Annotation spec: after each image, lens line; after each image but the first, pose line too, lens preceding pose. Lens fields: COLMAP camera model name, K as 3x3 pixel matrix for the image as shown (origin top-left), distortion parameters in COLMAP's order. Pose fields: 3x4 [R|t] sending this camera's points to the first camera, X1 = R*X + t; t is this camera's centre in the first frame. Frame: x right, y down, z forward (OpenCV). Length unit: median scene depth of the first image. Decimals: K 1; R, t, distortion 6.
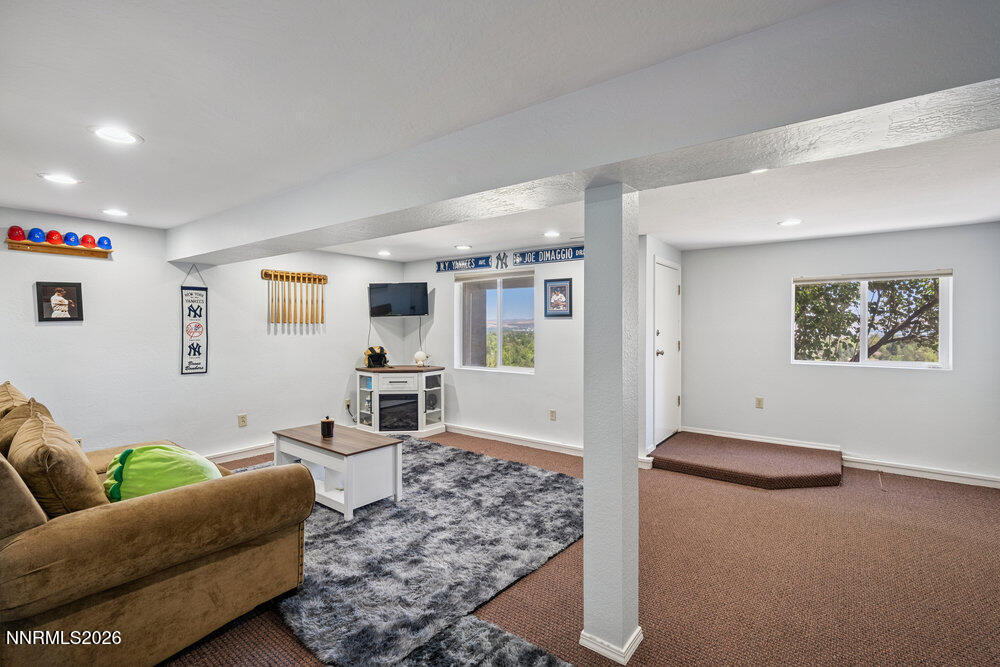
lens RADIAL K [[451.1, 0, 497.3], [0, 451.1, 328.3], [0, 0, 1]] dist [-0.003210, -0.000442]
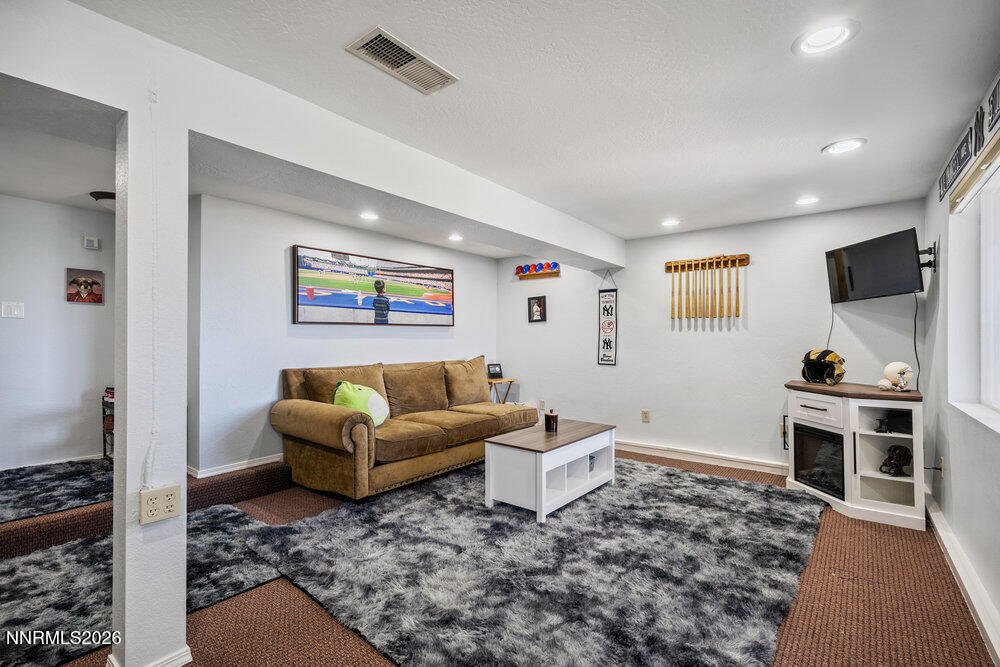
lens RADIAL K [[451.1, 0, 497.2], [0, 451.1, 338.4], [0, 0, 1]] dist [-0.003210, -0.000442]
pose [[-0.005818, -0.001185, -0.999982, 0.526905], [-0.004191, 0.999991, -0.001161, 0.039341], [0.999974, 0.004184, -0.005823, 0.795444]]
